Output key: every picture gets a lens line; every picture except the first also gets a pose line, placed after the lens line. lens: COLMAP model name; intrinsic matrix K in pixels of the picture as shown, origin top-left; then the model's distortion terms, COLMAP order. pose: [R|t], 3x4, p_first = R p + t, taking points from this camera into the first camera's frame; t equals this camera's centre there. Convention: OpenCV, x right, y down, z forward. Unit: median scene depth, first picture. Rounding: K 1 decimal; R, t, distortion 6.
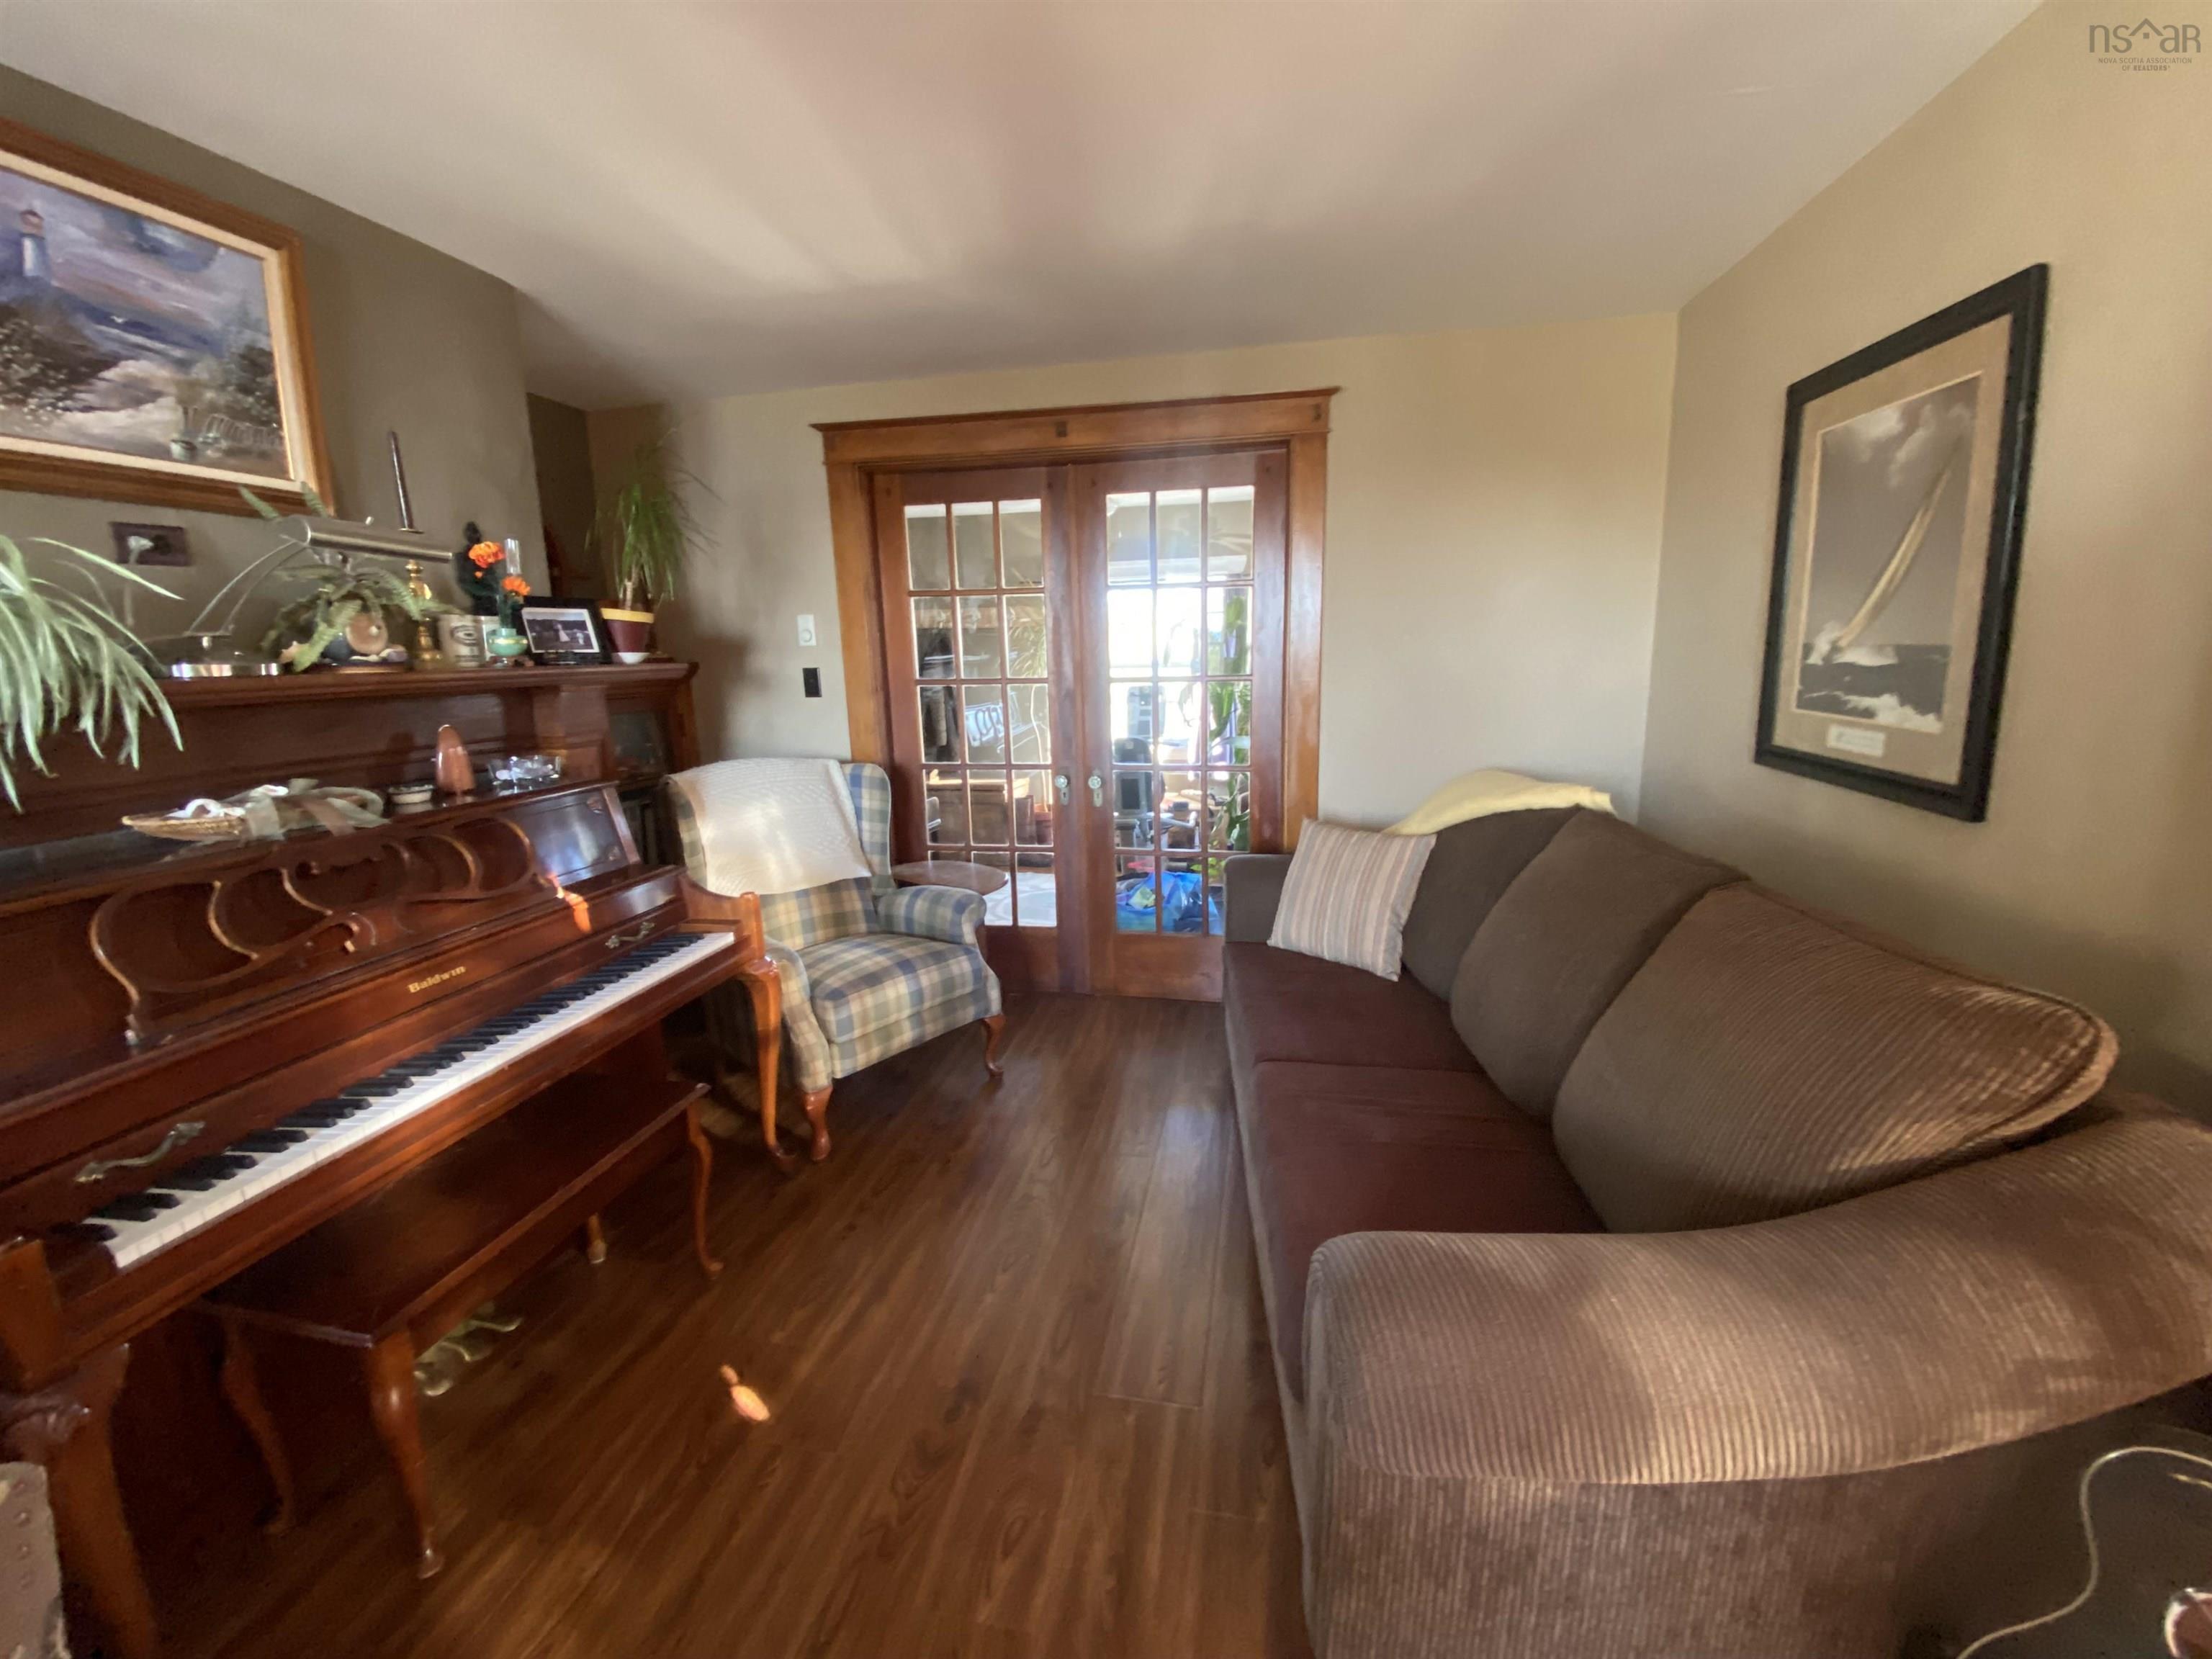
lens RADIAL K [[899.9, 0, 1106.0], [0, 899.9, 829.5], [0, 0, 1]] dist [0.000186, -0.013778]
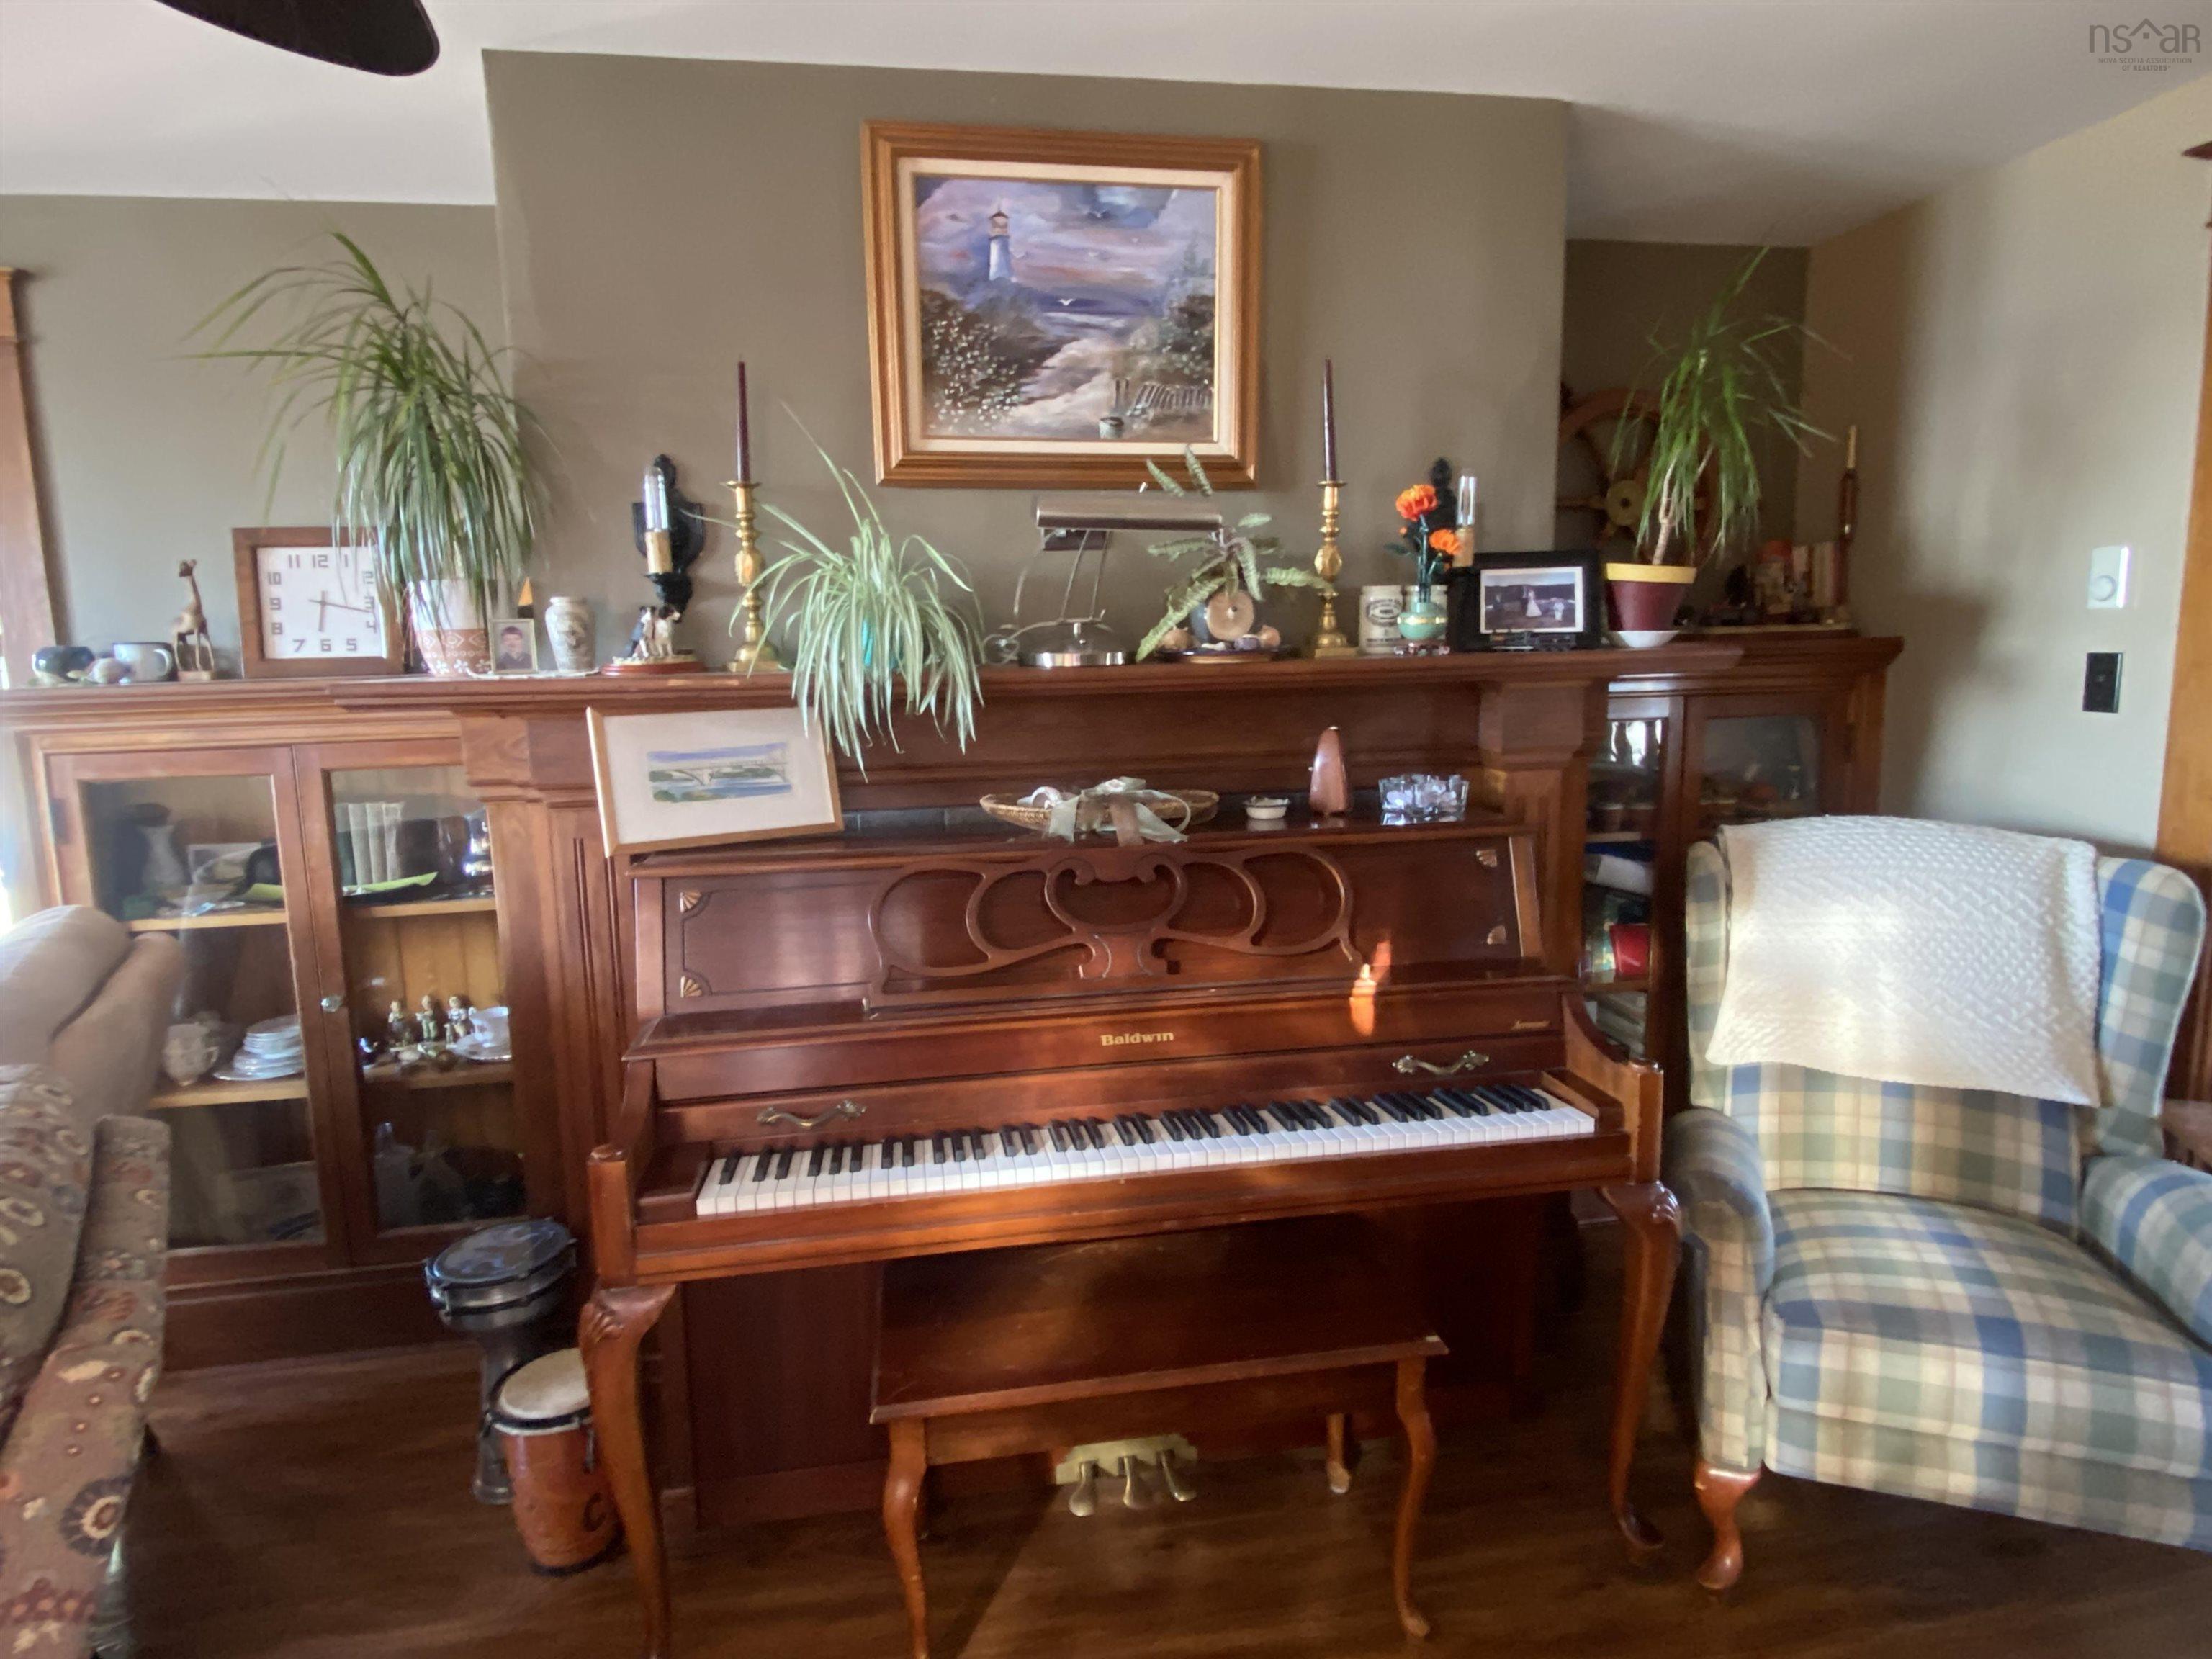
lens RADIAL K [[1159.9, 0, 1106.0], [0, 1159.9, 829.5], [0, 0, 1]] dist [0.047936, -0.043351]
pose [[0.340111, 0.156806, -0.927220, 0.188809], [-0.166334, 0.980484, 0.104801, -0.120278], [0.925558, 0.118584, 0.359555, 0.536542]]
